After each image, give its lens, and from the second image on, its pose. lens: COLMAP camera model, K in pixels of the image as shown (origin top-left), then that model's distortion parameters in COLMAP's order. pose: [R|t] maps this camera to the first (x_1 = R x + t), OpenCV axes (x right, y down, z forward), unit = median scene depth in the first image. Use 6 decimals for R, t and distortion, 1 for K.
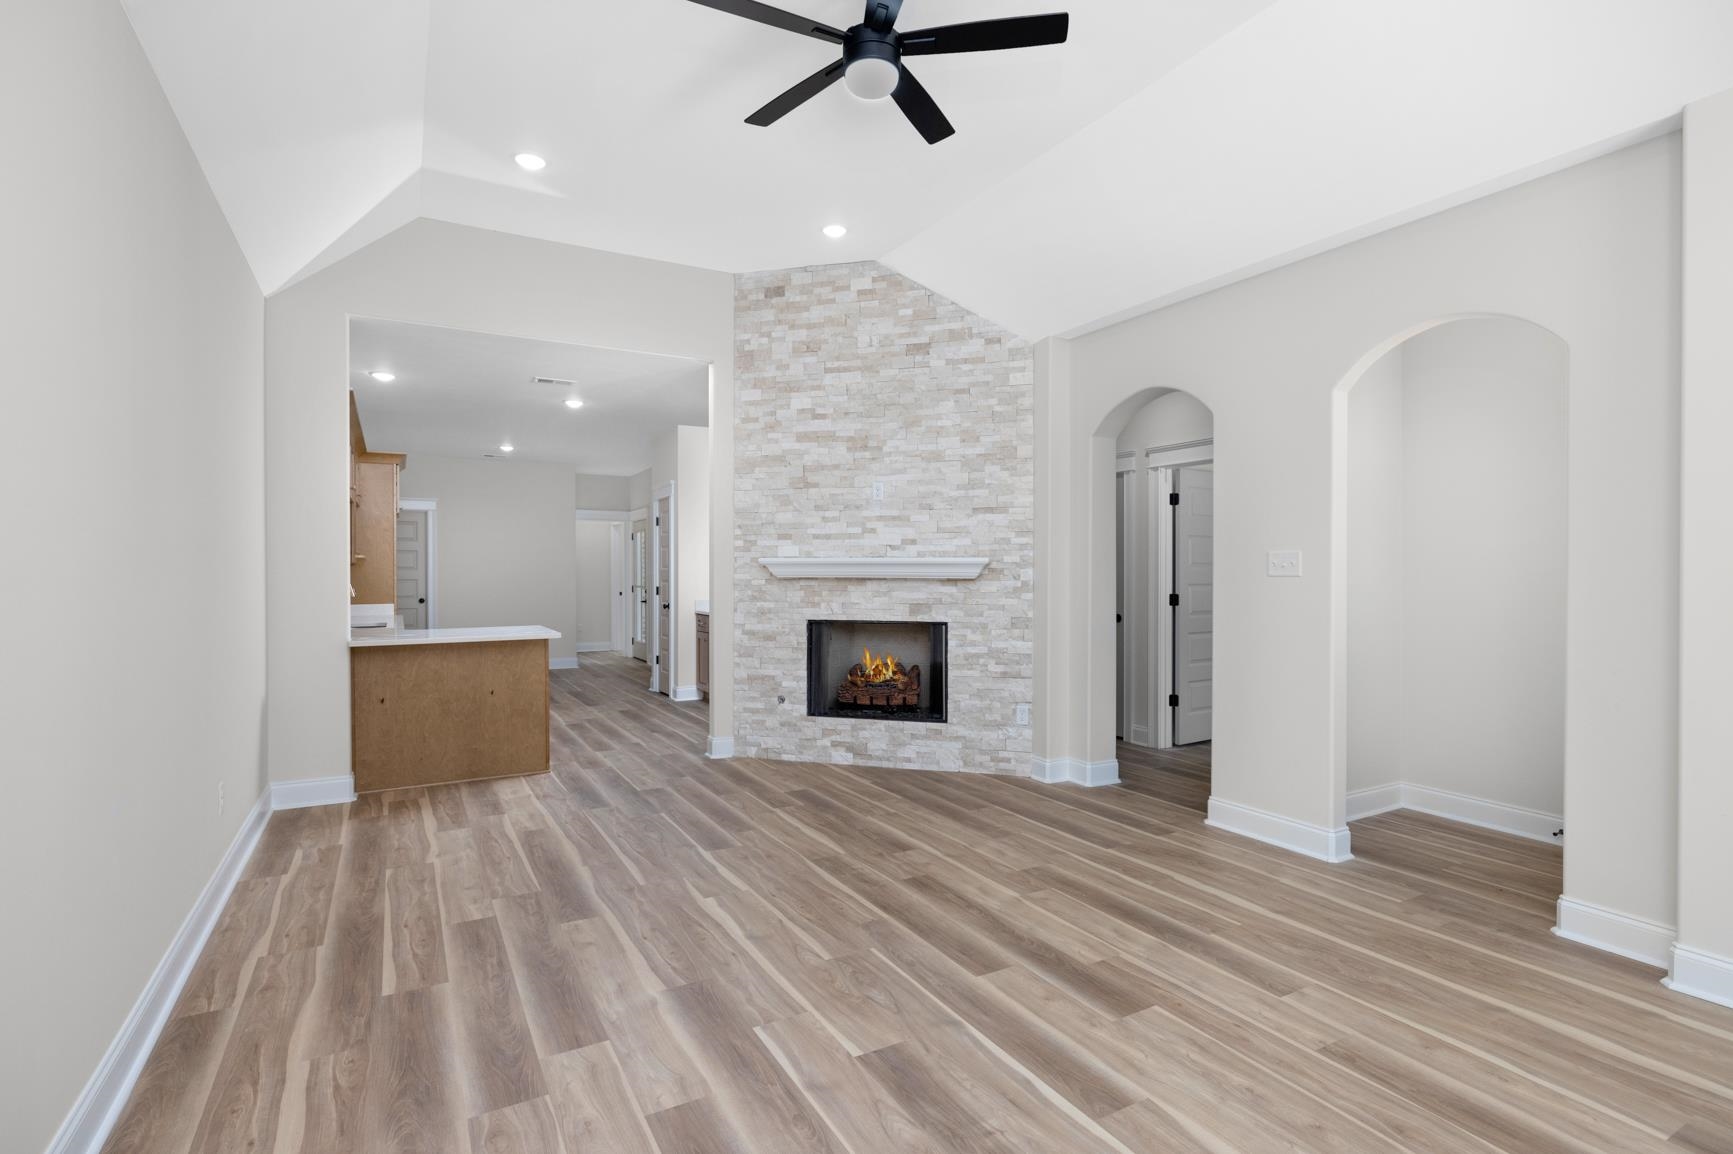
lens RADIAL K [[852.7, 0, 863.5], [0, 852.7, 579.1], [0, 0, 1]] dist [-0.001030, -0.000156]
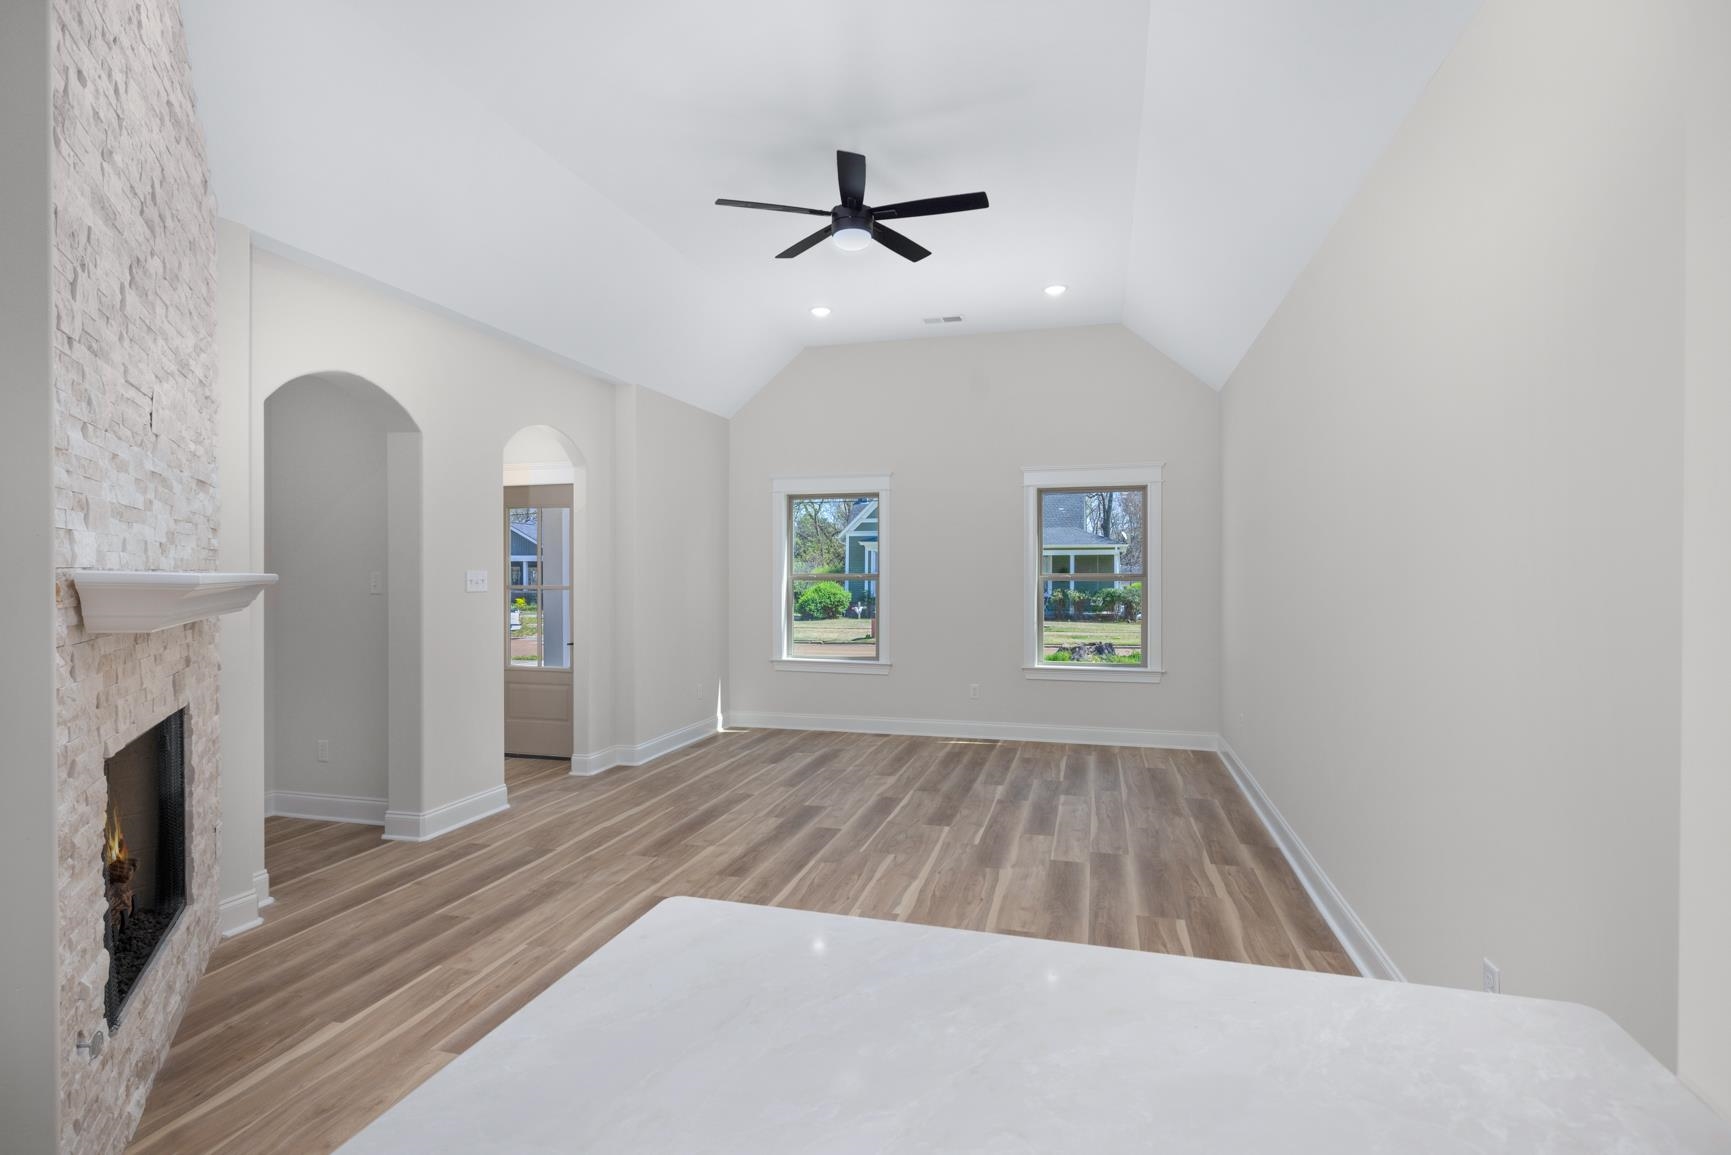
lens RADIAL K [[828.1, 0, 880.0], [0, 828.1, 581.5], [0, 0, 1]] dist [0.001403, 0.000175]
pose [[-0.725042, -0.007040, 0.688668, -0.812383], [0.006341, 0.999837, 0.016896, -0.039087], [-0.688675, 0.016617, -0.724880, 1.652904]]
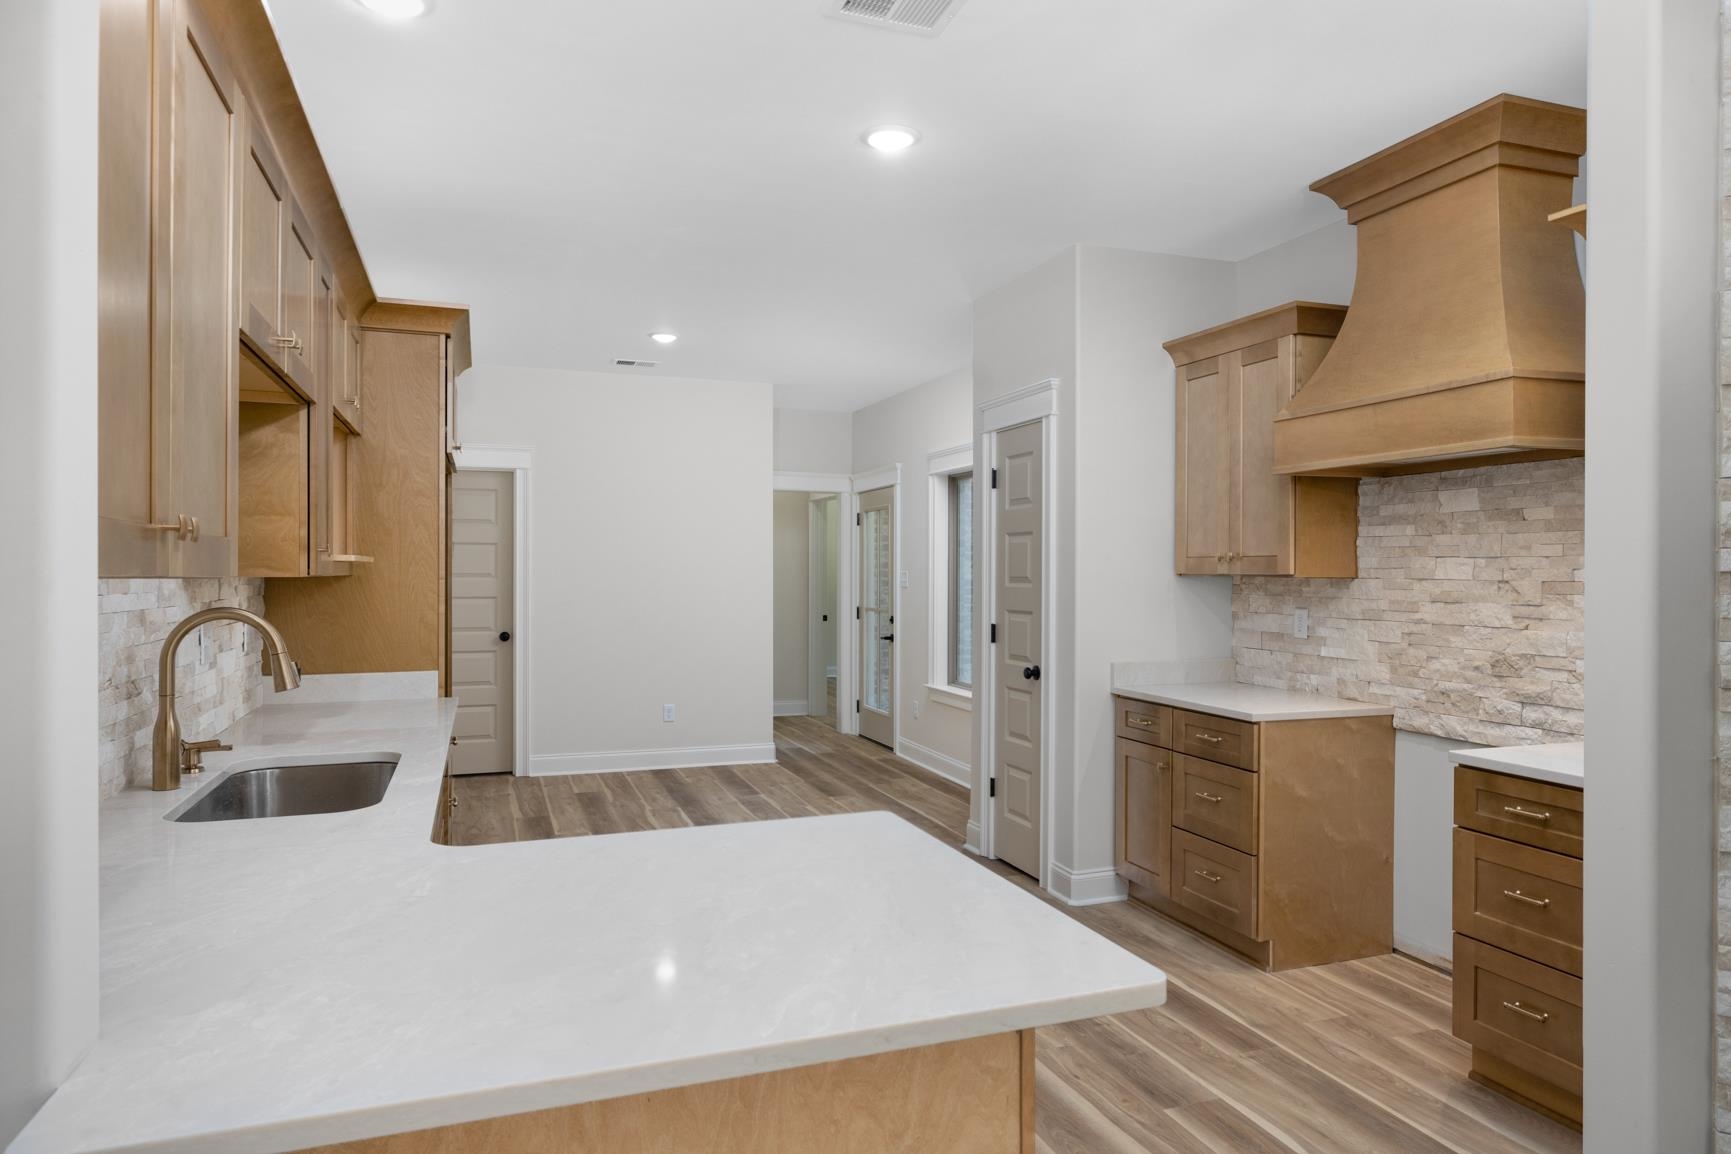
lens RADIAL K [[1061.3, 0, 865.5], [0, 1061.3, 577.0], [0, 0, 1]] dist [0.001635, 0.000093]
pose [[0.987829, 0.007029, -0.155385, -0.559039], [-0.007688, 0.999964, -0.003641, -0.033270], [0.155354, 0.004791, 0.987847, 1.105357]]
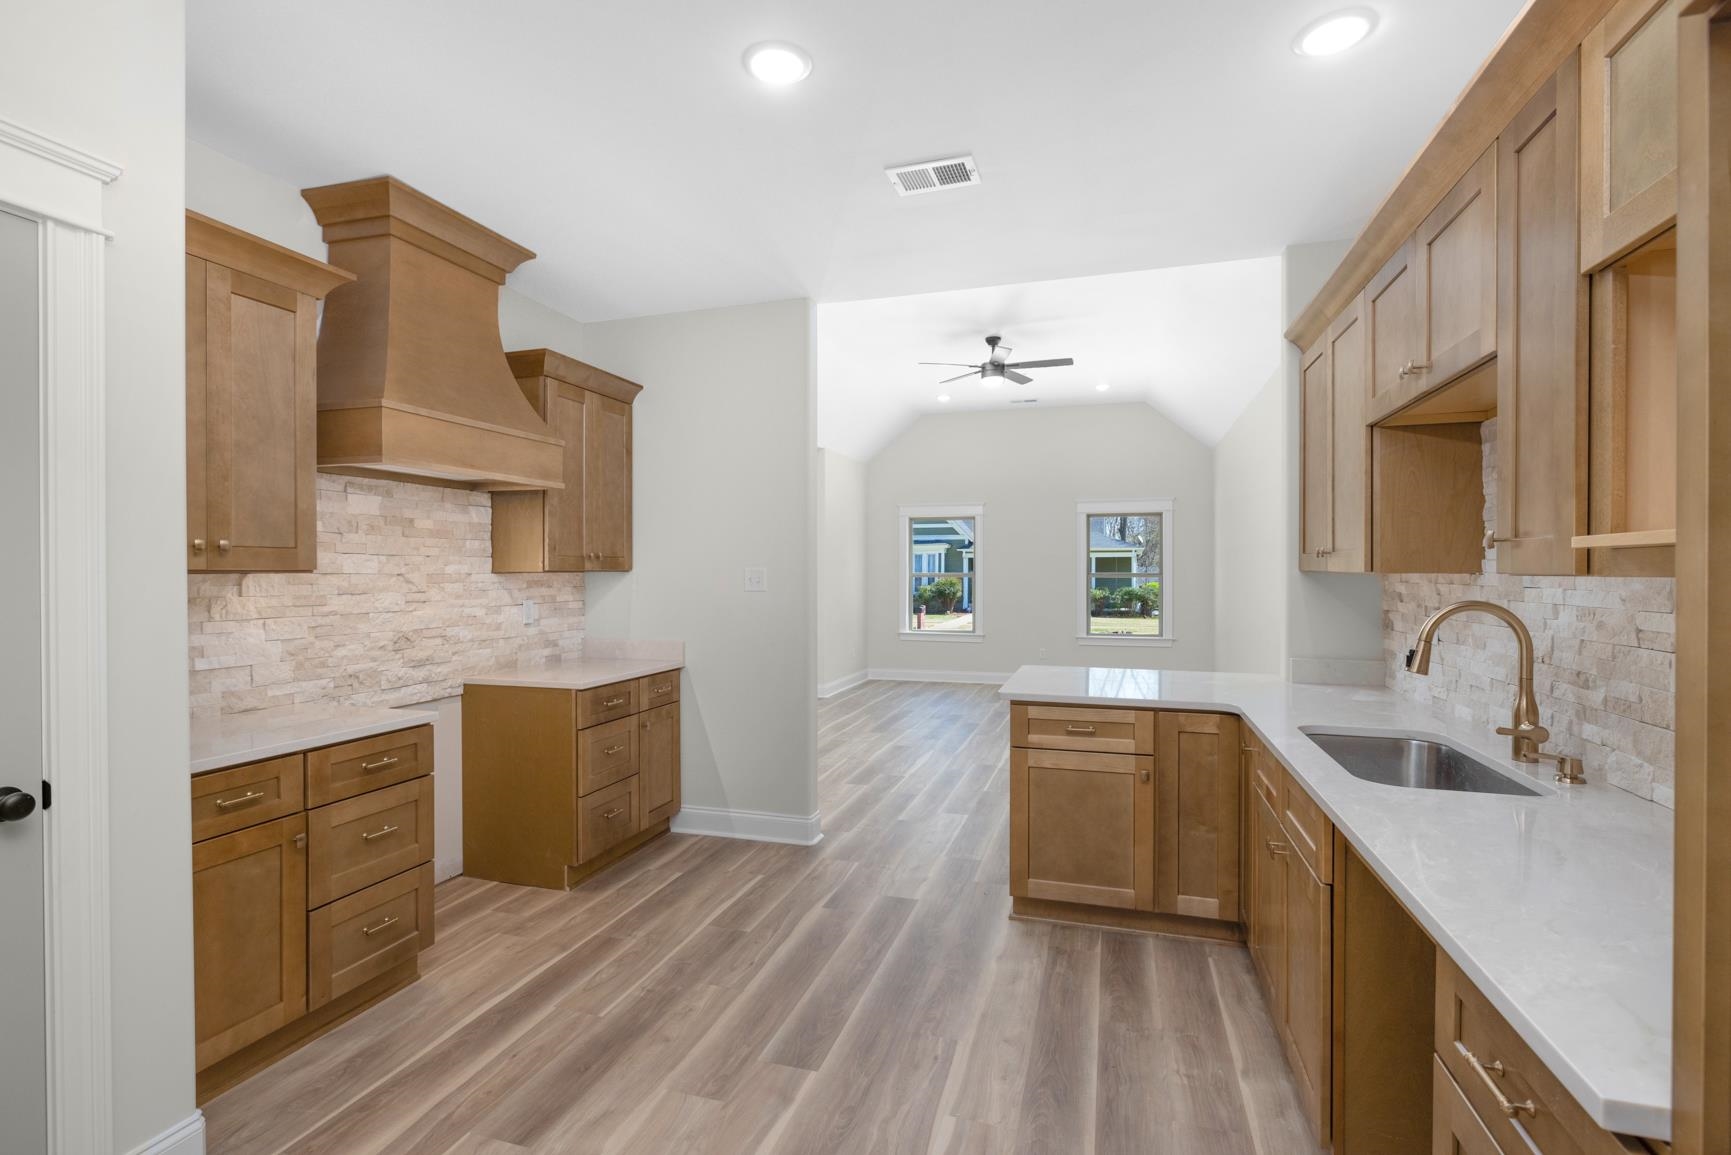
lens RADIAL K [[763.8, 0, 874.4], [0, 763.8, 575.8], [0, 0, 1]] dist [-0.004317, 0.000552]
pose [[-0.691559, -0.001911, 0.722317, -1.130584], [0.007121, 0.999930, 0.009463, -0.040028], [-0.722285, 0.011688, -0.691497, 2.330720]]
